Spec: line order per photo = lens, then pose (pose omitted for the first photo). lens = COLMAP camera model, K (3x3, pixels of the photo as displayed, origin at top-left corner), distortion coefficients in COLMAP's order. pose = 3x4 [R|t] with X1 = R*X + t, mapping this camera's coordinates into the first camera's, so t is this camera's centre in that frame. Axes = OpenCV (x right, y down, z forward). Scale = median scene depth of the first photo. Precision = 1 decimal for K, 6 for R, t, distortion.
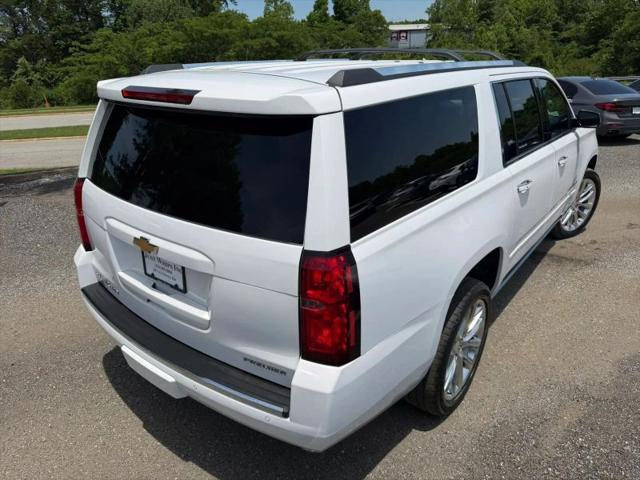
lens RADIAL K [[481.6, 0, 311.6], [0, 481.6, 249.5], [0, 0, 1]] dist [-0.006559, -0.007080]
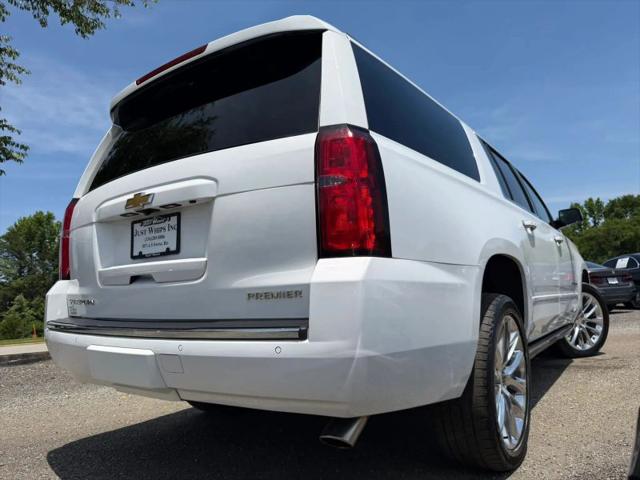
lens RADIAL K [[479.0, 0, 312.5], [0, 479.0, 237.7], [0, 0, 1]] dist [-0.002640, -0.001045]
pose [[0.998845, -0.028557, 0.038640, -0.040798], [0.043799, 0.871799, -0.487902, 0.368656], [-0.019753, 0.489030, 0.872043, 0.174960]]
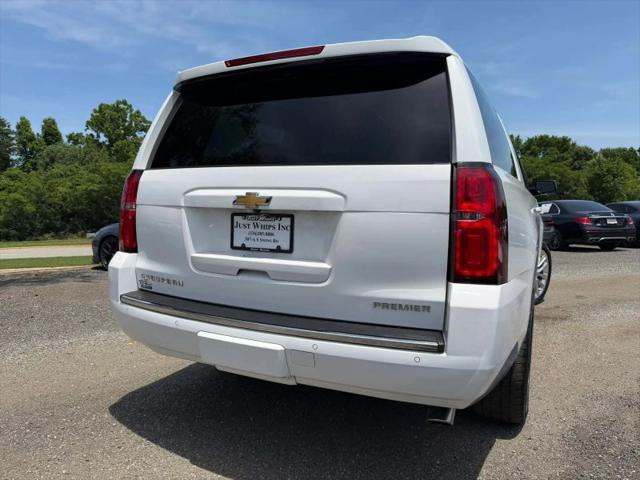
lens RADIAL K [[482.4, 0, 317.4], [0, 482.4, 240.7], [0, 0, 1]] dist [-0.000376, -0.006813]
pose [[0.978102, 0.008813, 0.207940, -0.302704], [0.057809, 0.948286, -0.312109, 0.269132], [-0.199937, 0.317296, 0.927011, 0.089790]]
